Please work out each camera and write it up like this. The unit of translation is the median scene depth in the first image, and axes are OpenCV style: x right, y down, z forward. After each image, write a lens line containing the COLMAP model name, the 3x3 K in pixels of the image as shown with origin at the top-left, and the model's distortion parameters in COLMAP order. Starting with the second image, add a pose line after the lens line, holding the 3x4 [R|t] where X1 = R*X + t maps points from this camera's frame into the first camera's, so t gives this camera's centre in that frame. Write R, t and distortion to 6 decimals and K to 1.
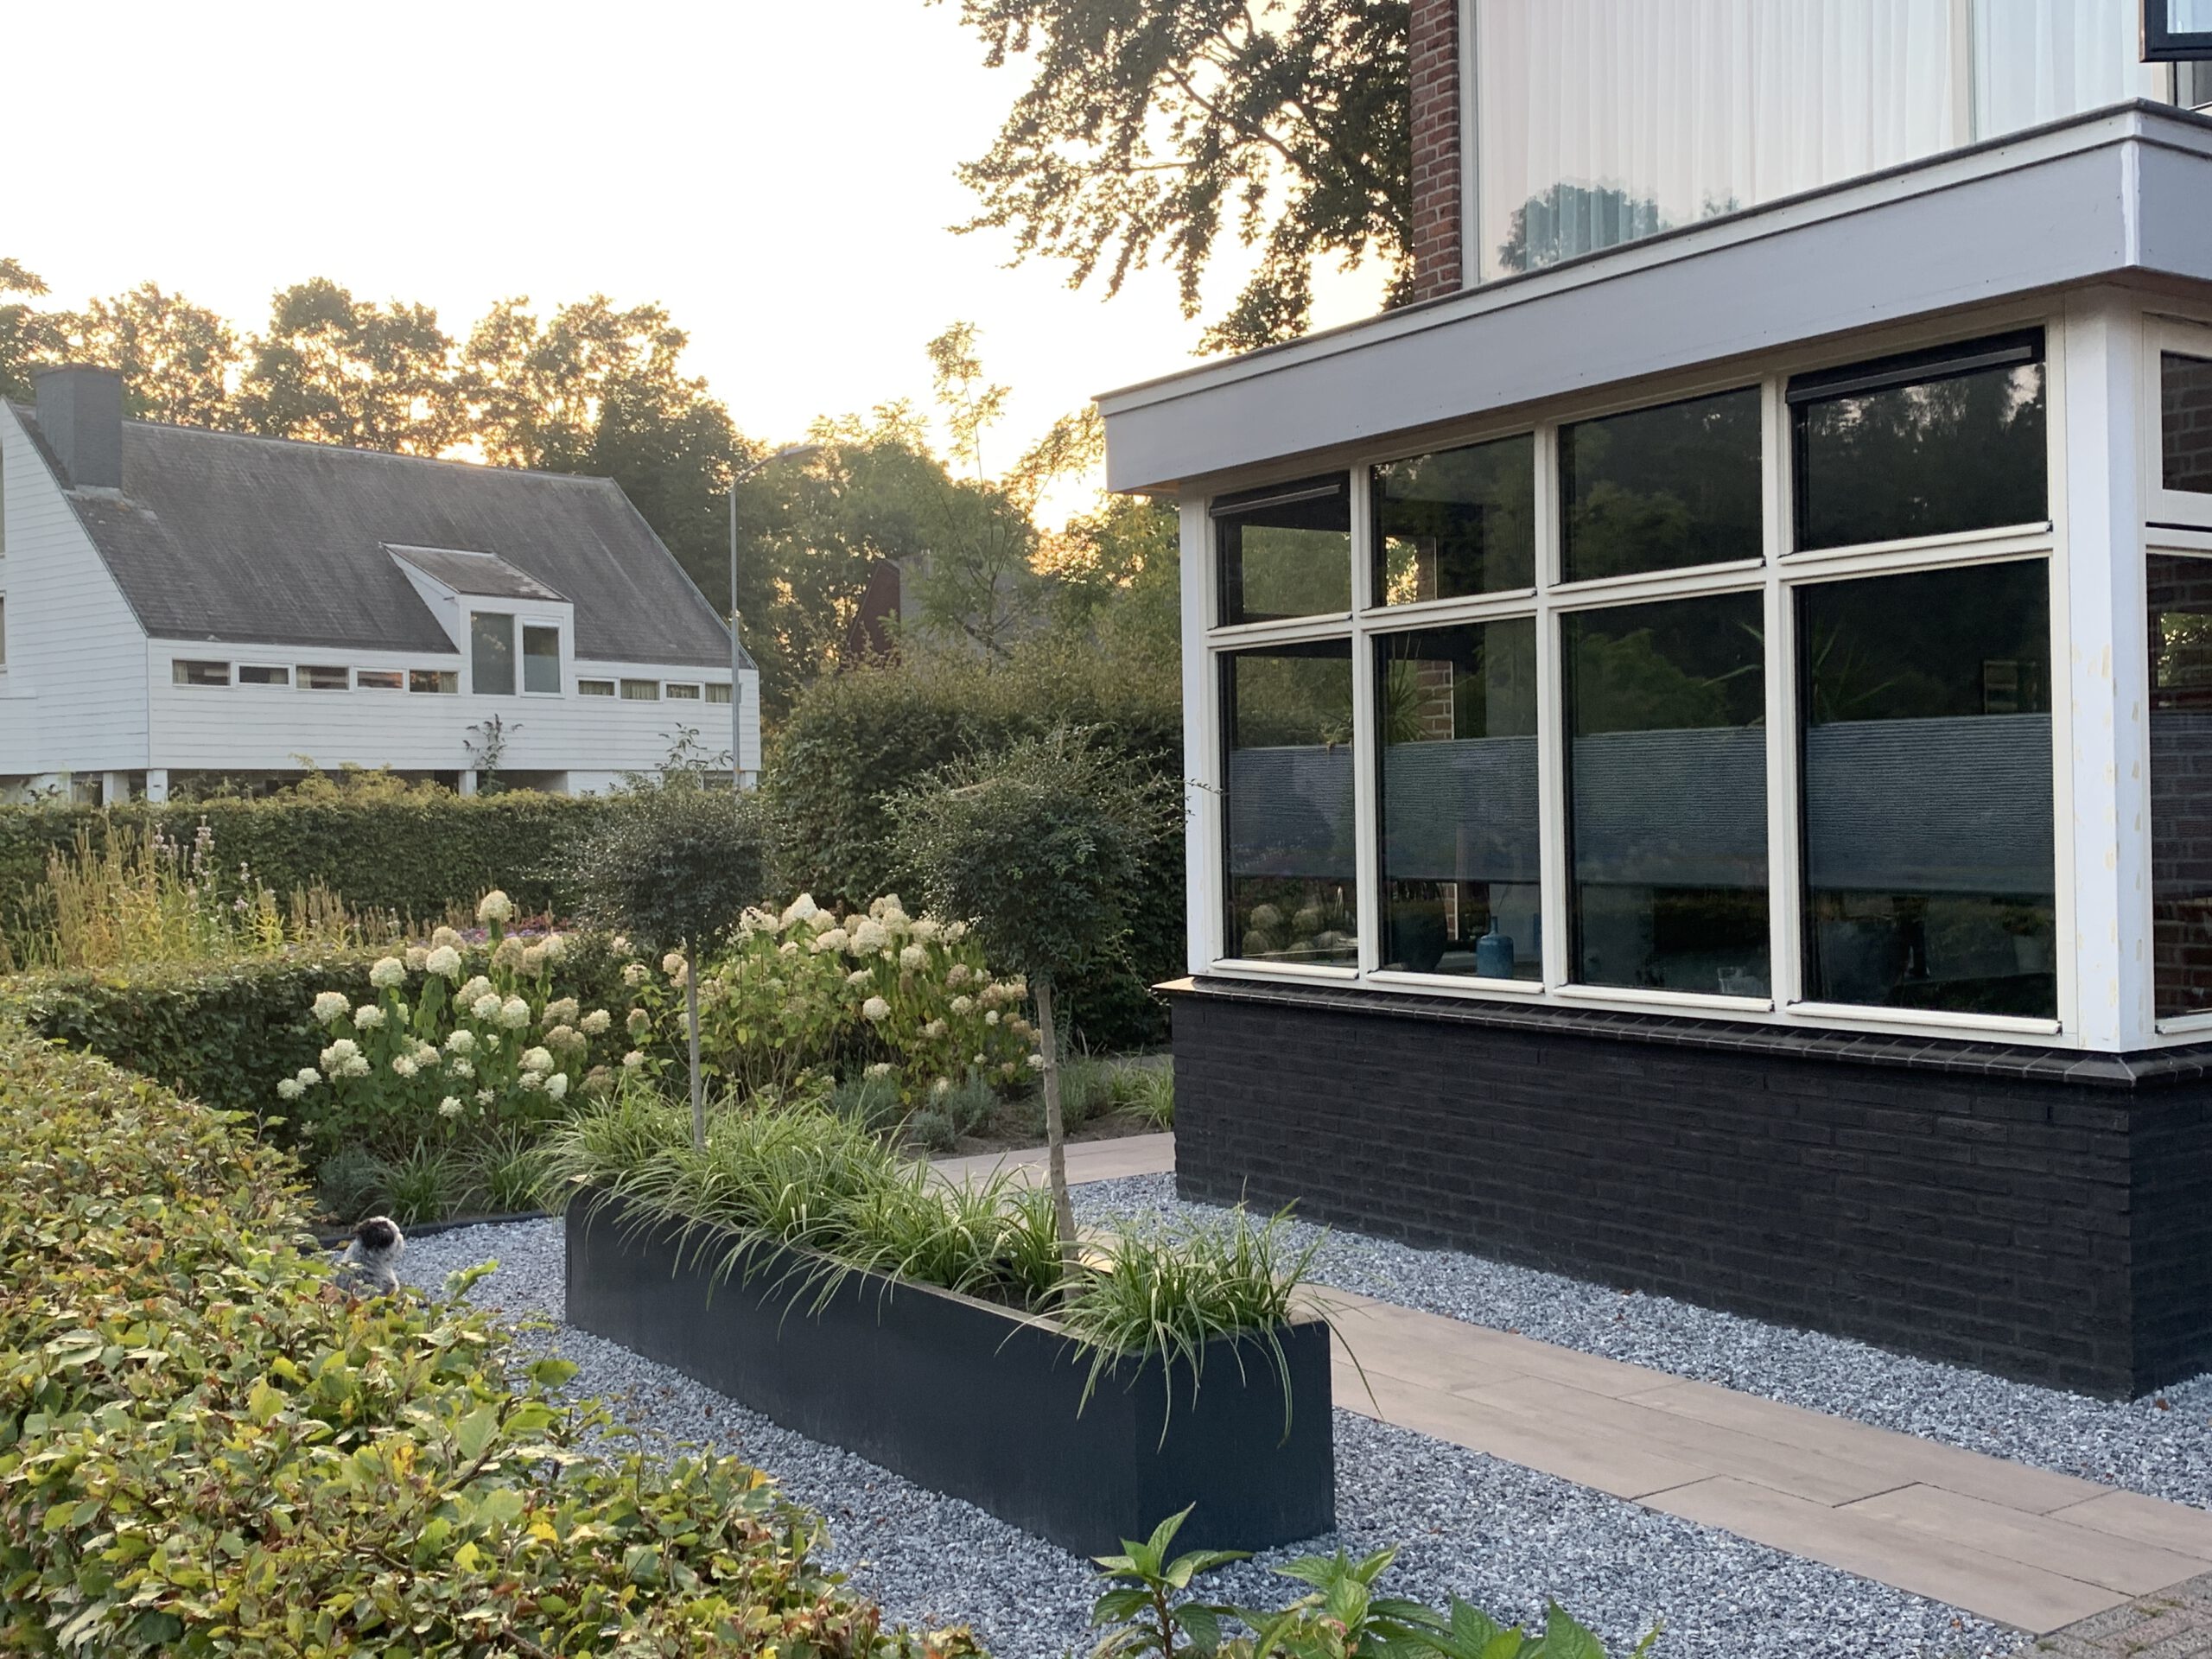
lens RADIAL K [[2335.8, 0, 1115.5], [0, 2335.8, 802.1], [0, 0, 1]] dist [0.197348, -0.610271]
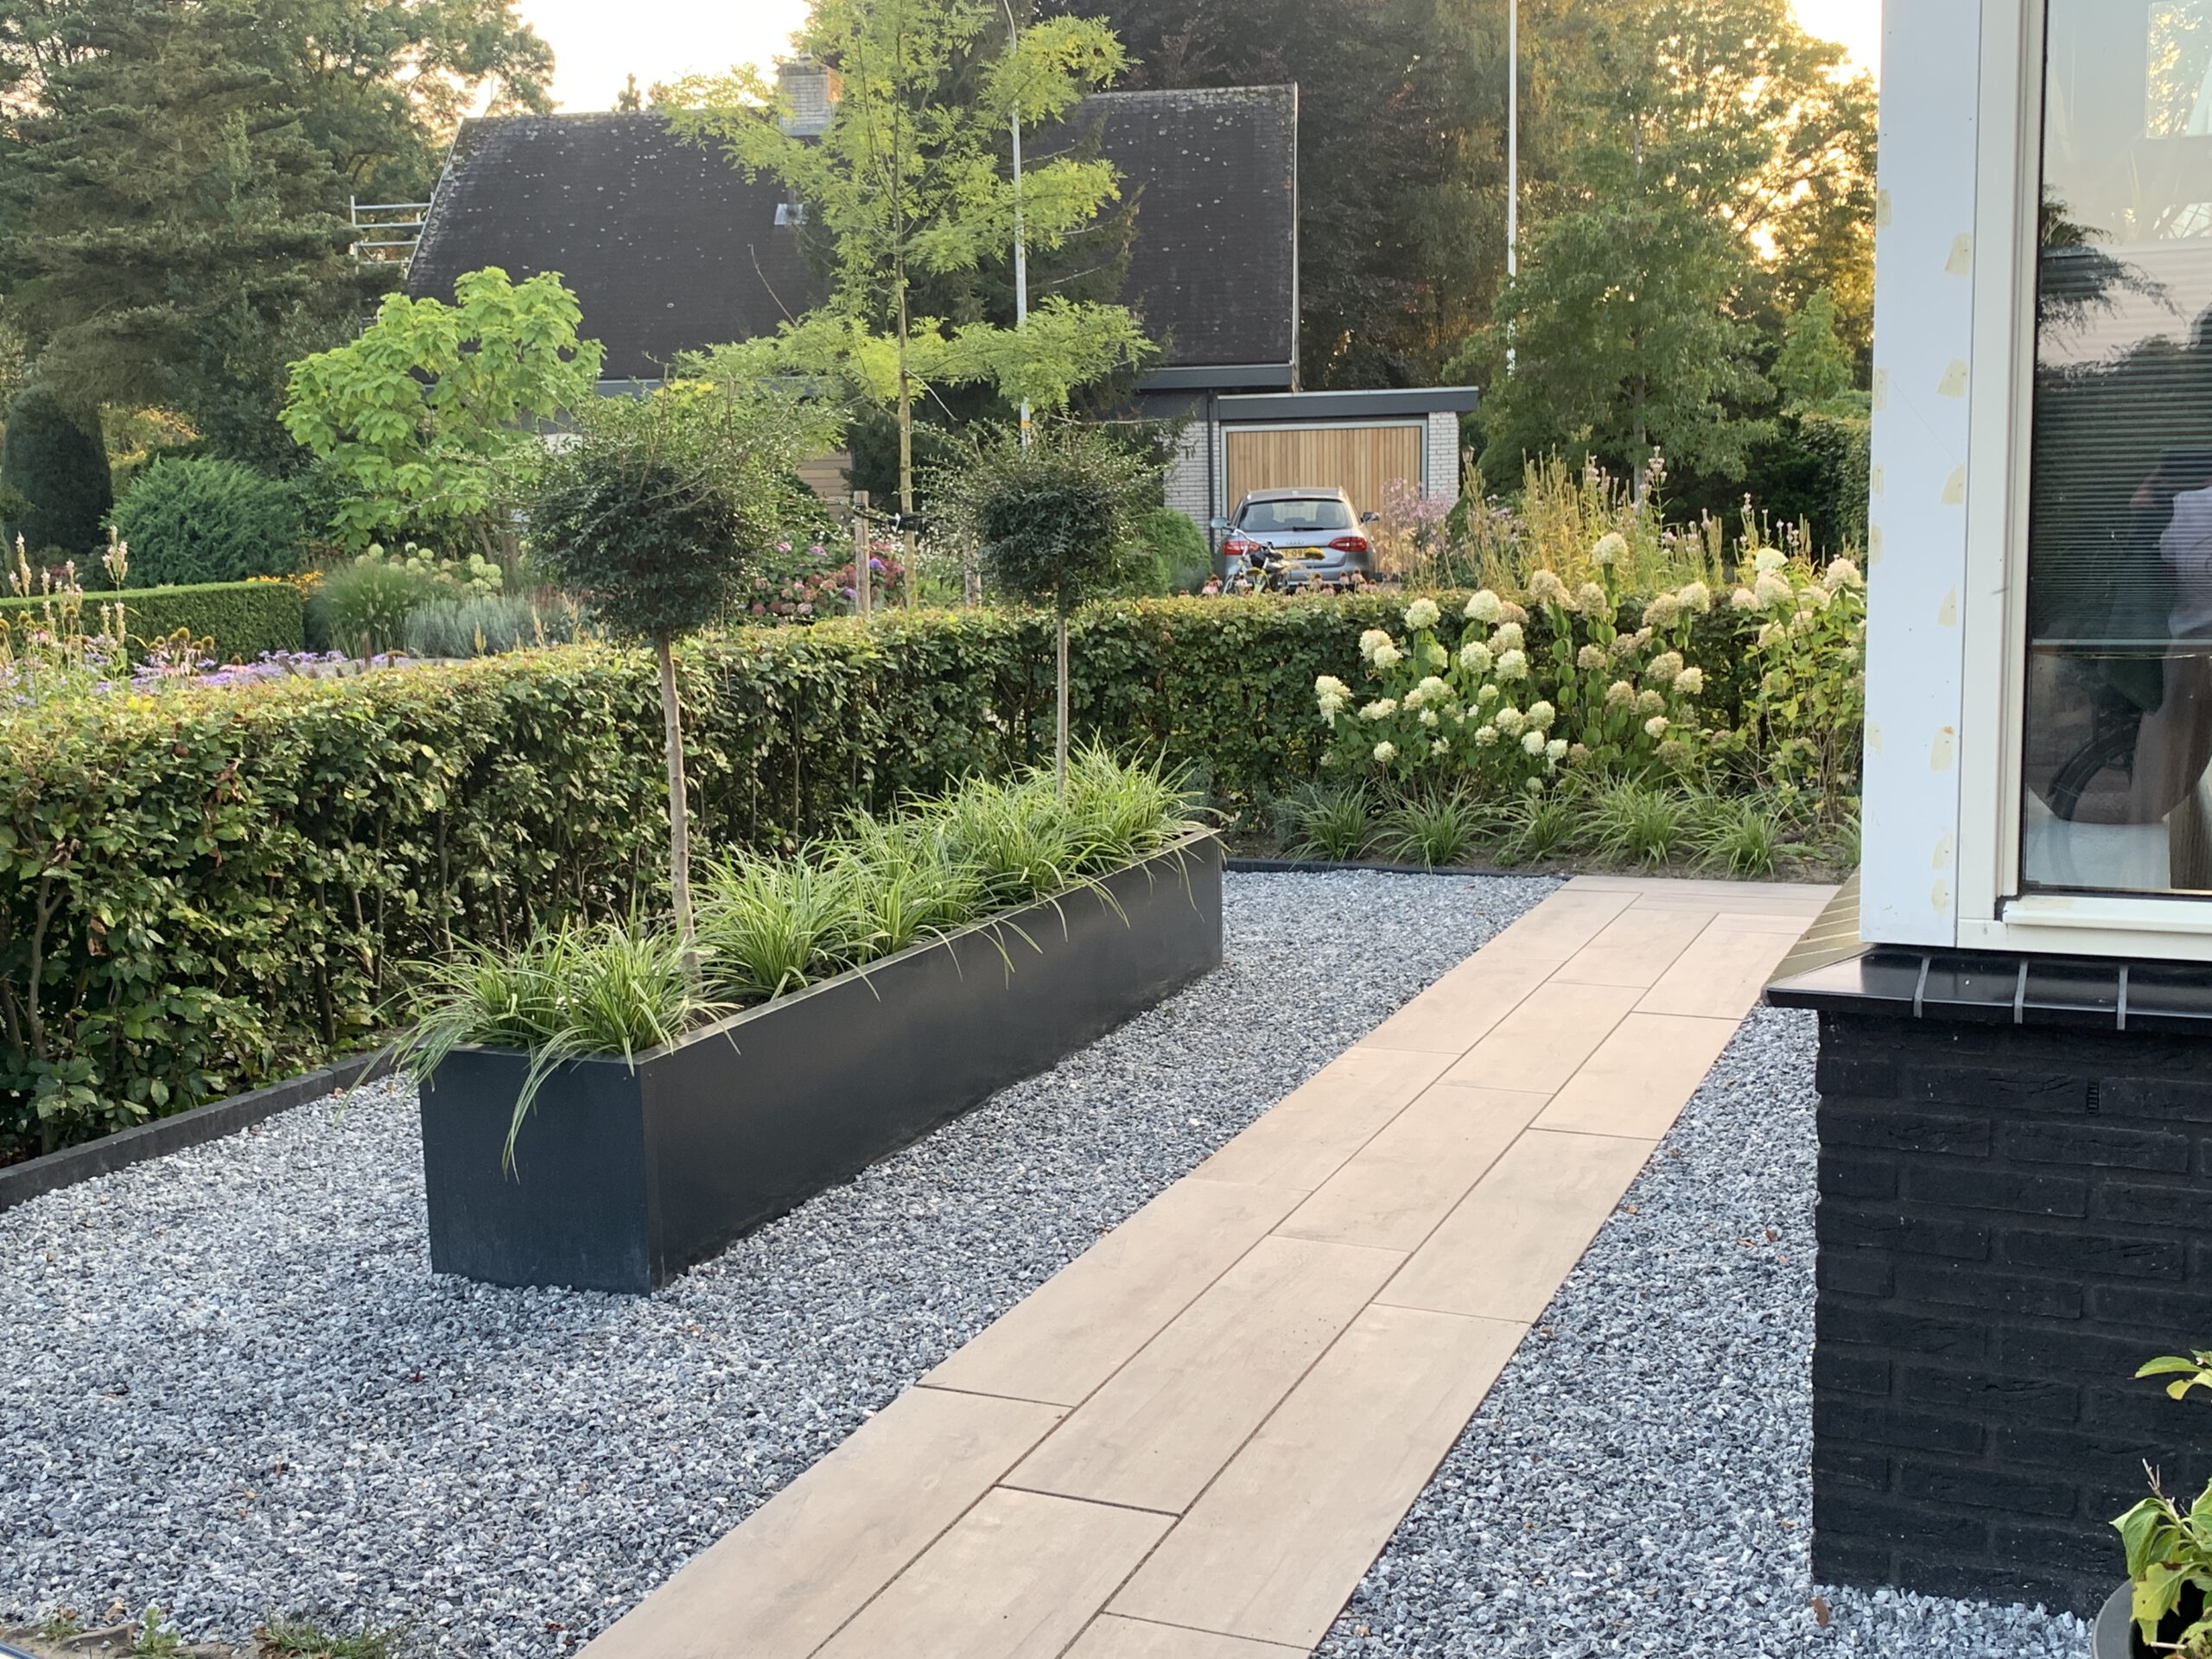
lens RADIAL K [[2335.8, 0, 1115.5], [0, 2335.8, 802.1], [0, 0, 1]] dist [0.197348, -0.610271]
pose [[0.535951, 0.120791, -0.835564, 0.809456], [0.018176, 0.987832, 0.154461, -0.009999], [0.844054, -0.097971, 0.527233, 0.622349]]
